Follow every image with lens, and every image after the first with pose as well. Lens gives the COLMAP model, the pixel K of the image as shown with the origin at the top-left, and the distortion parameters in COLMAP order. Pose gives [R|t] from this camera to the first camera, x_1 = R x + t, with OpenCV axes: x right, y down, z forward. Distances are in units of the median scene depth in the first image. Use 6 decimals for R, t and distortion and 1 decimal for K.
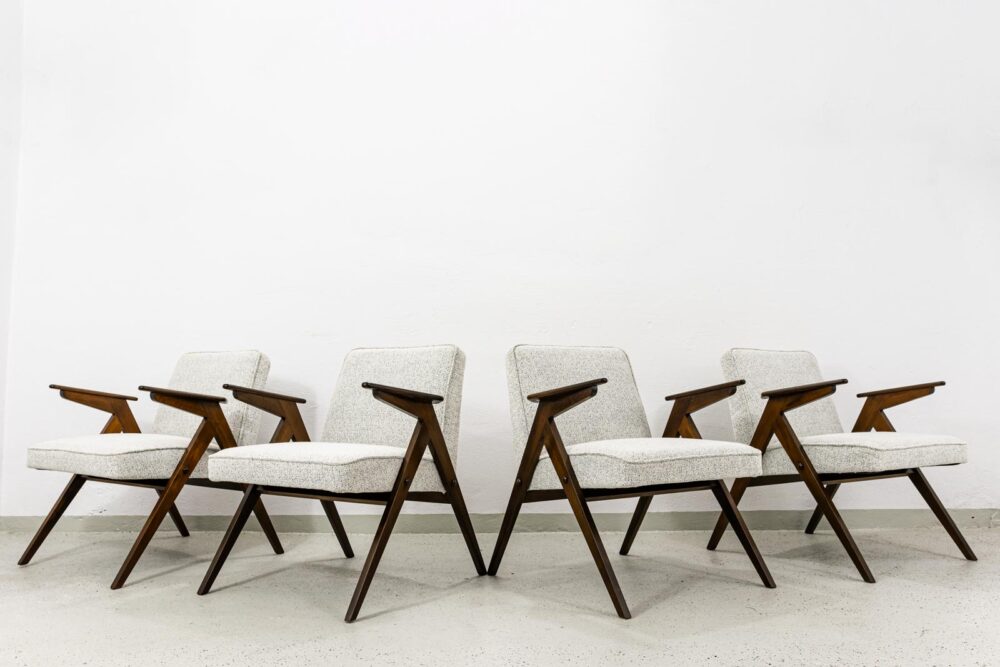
lens RADIAL K [[770.0, 0, 500.0], [0, 770.0, 333.5], [0, 0, 1]] dist [-0.004287, -0.007961]
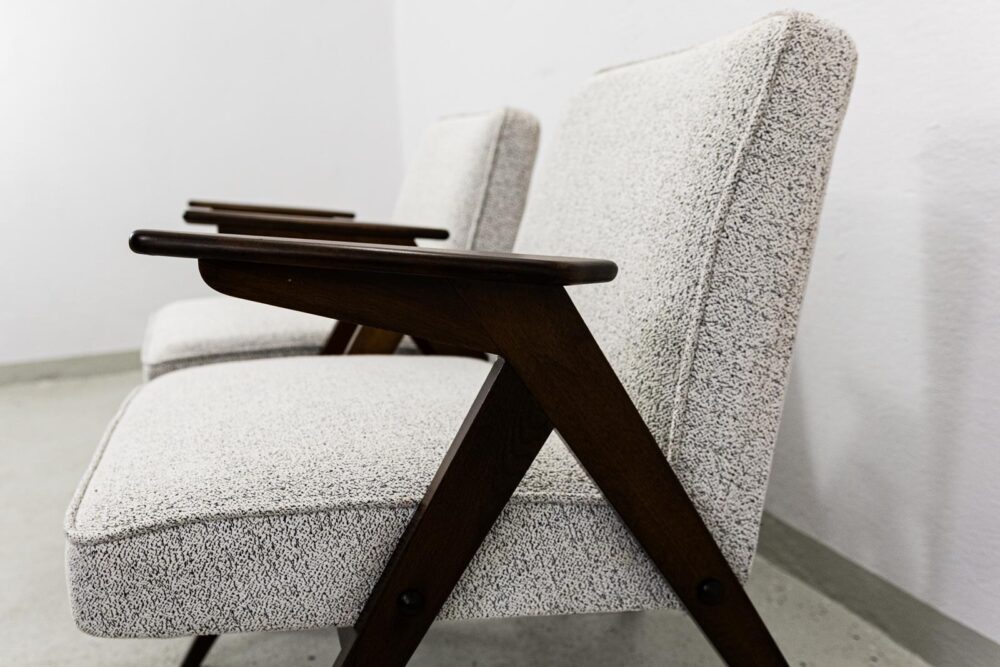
lens RADIAL K [[914.4, 0, 455.4], [0, 914.4, 335.6], [0, 0, 1]] dist [-0.003784, -0.004117]
pose [[0.656642, 0.095371, -0.748148, 0.099393], [0.126262, 0.964072, 0.233715, 0.035484], [0.743559, -0.247929, 0.621008, 0.784323]]
